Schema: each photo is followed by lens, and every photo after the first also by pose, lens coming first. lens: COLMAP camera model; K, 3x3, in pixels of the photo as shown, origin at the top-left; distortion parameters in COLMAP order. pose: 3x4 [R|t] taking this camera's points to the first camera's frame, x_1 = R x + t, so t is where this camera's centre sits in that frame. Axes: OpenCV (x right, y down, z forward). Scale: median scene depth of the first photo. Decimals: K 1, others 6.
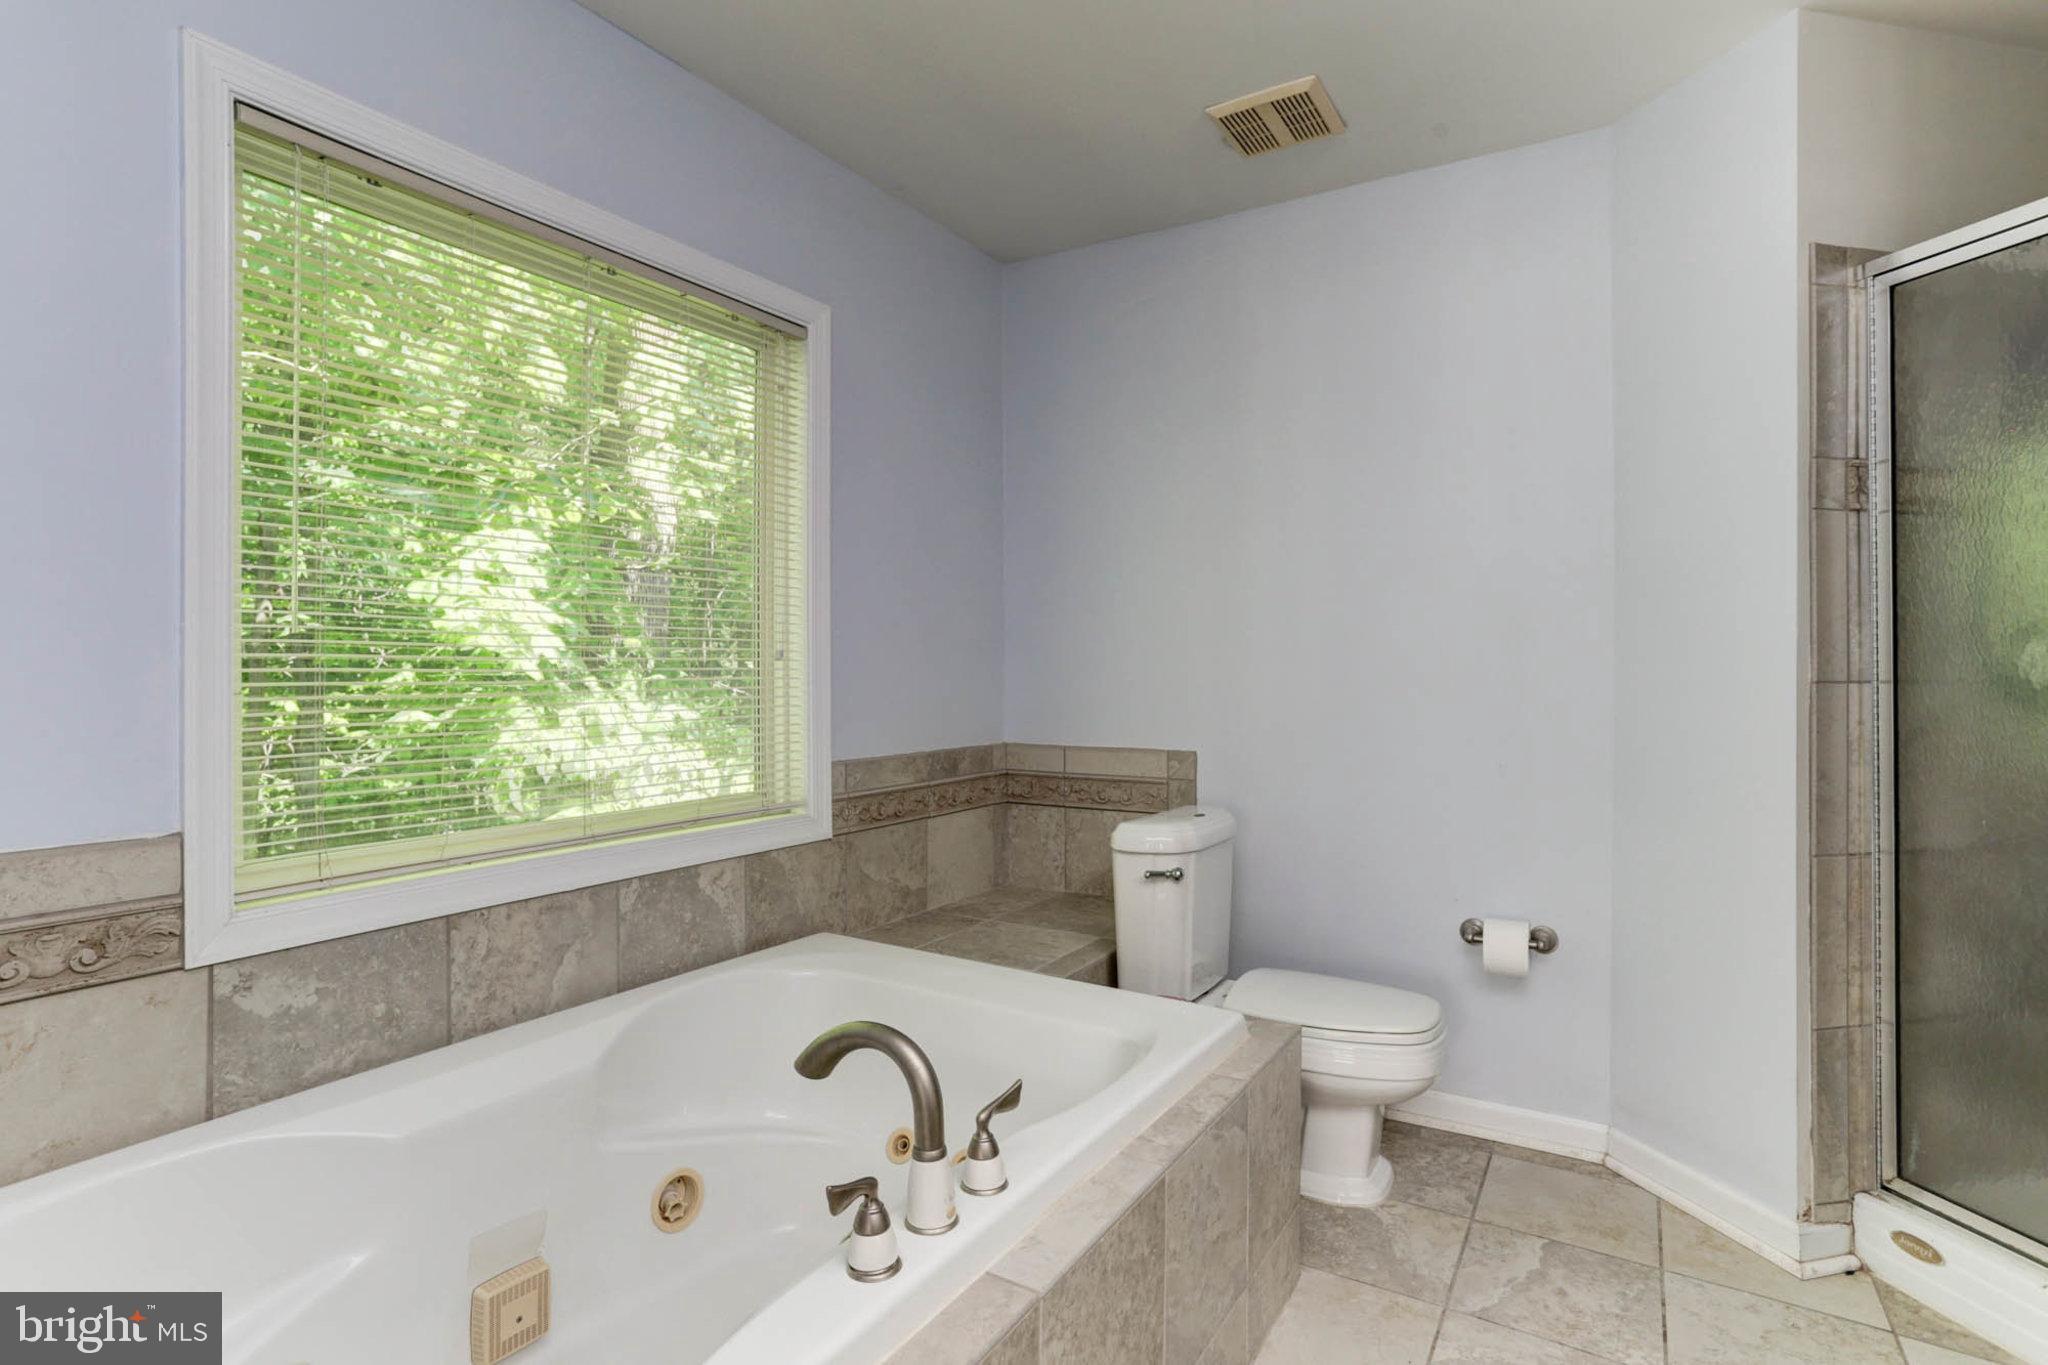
lens RADIAL K [[1011.5, 0, 1002.8], [0, 1011.5, 678.8], [0, 0, 1]] dist [-0.022245, 0.011502]
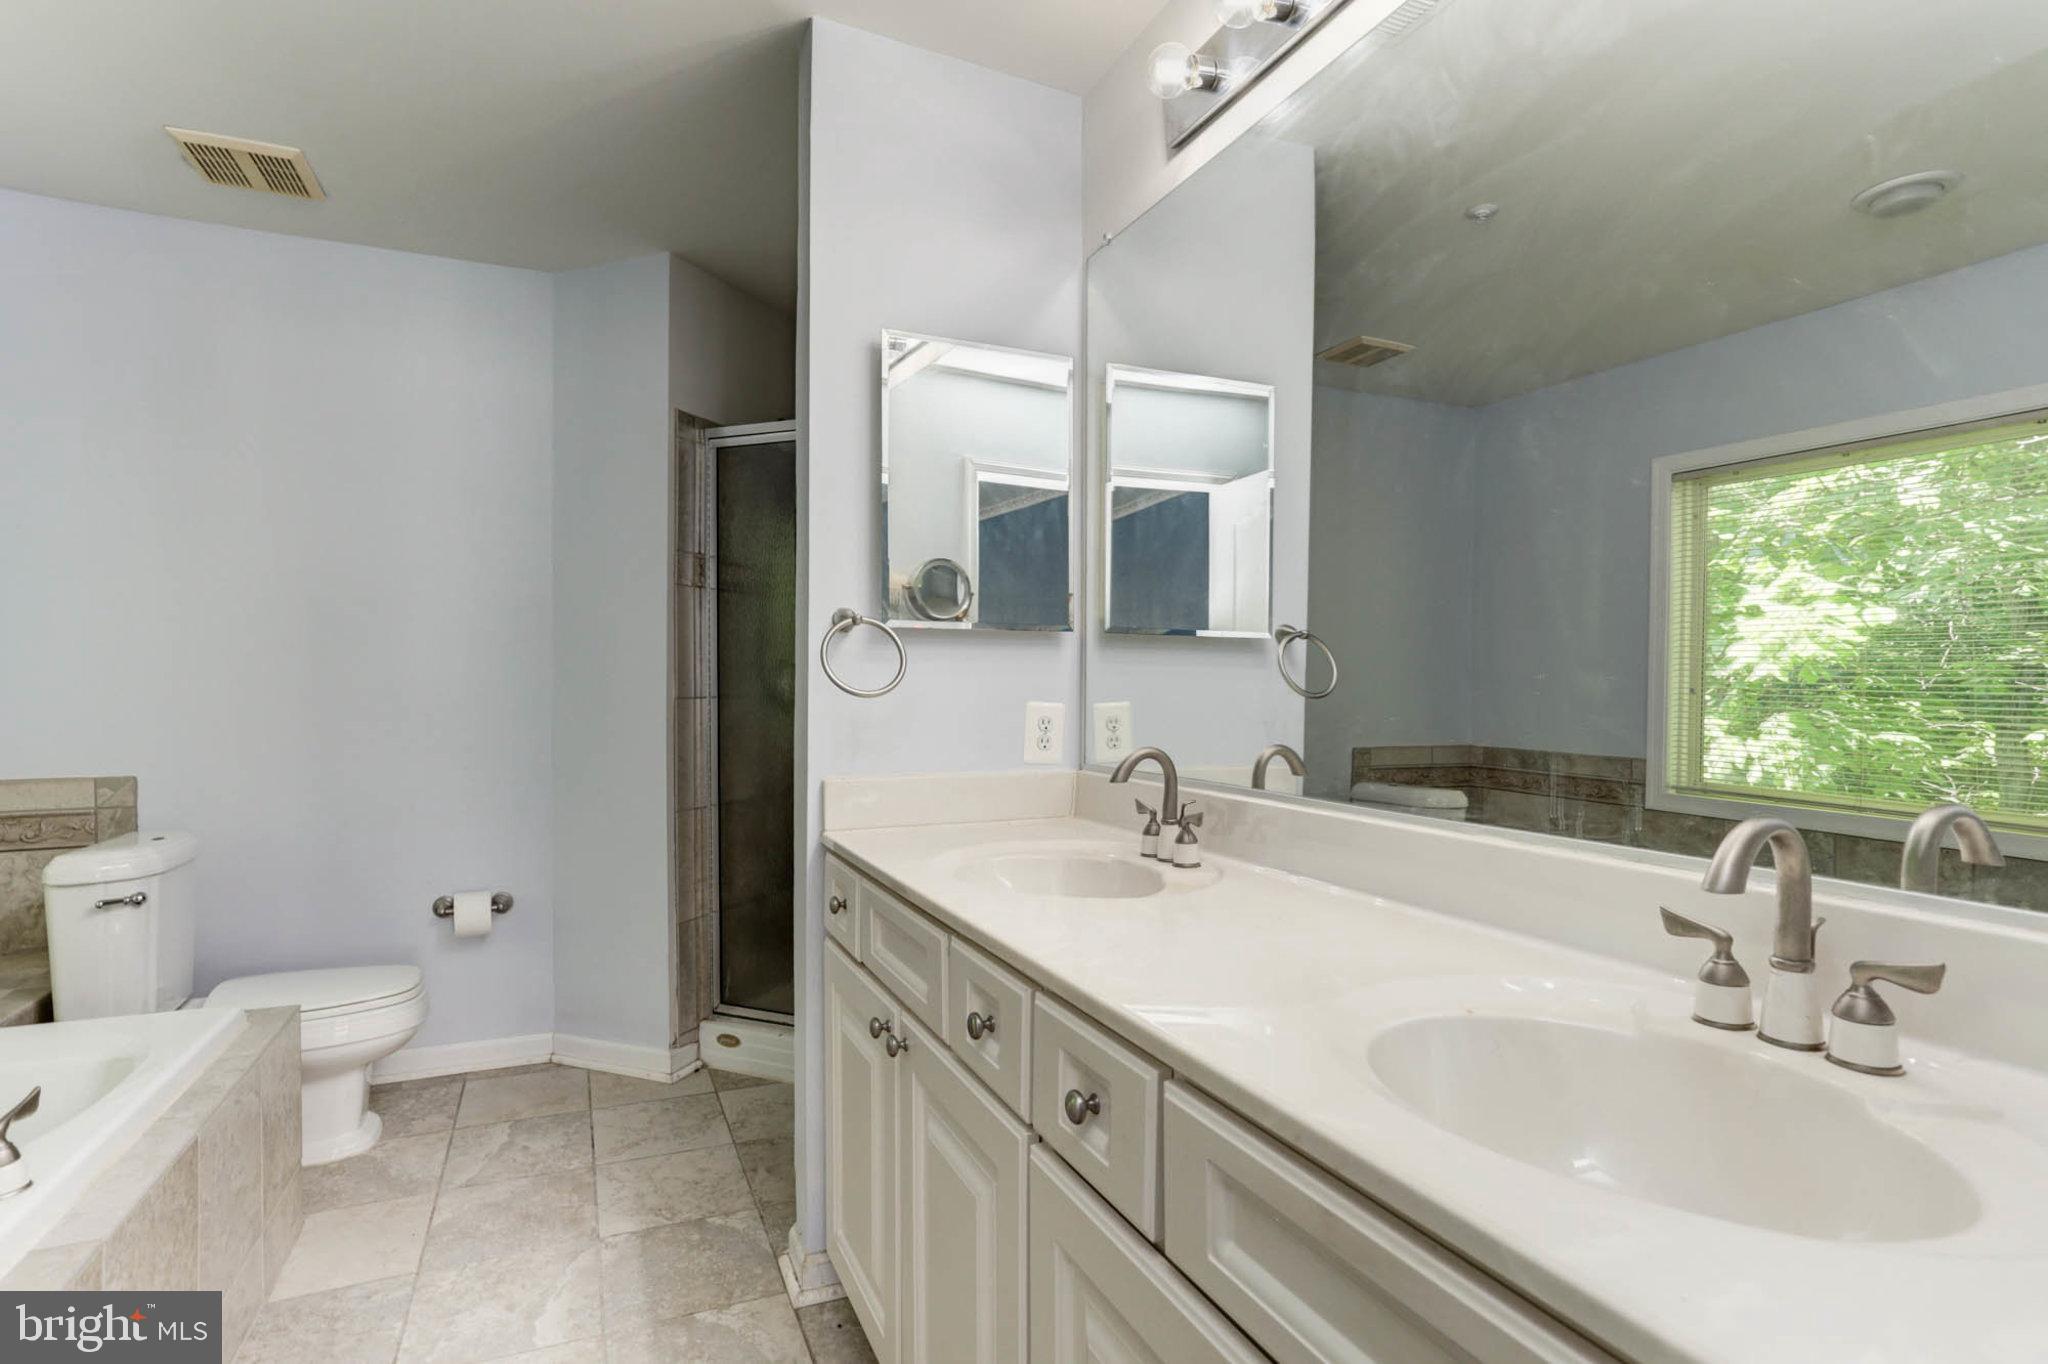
lens RADIAL K [[1011.5, 0, 1017.4], [0, 1011.5, 699.9], [0, 0, 1]] dist [-0.022245, 0.011502]
pose [[0.552288, -0.010541, 0.833587, -0.191628], [0.001038, 0.999928, 0.011956, -0.013126], [-0.833653, -0.005738, 0.552259, -0.291839]]
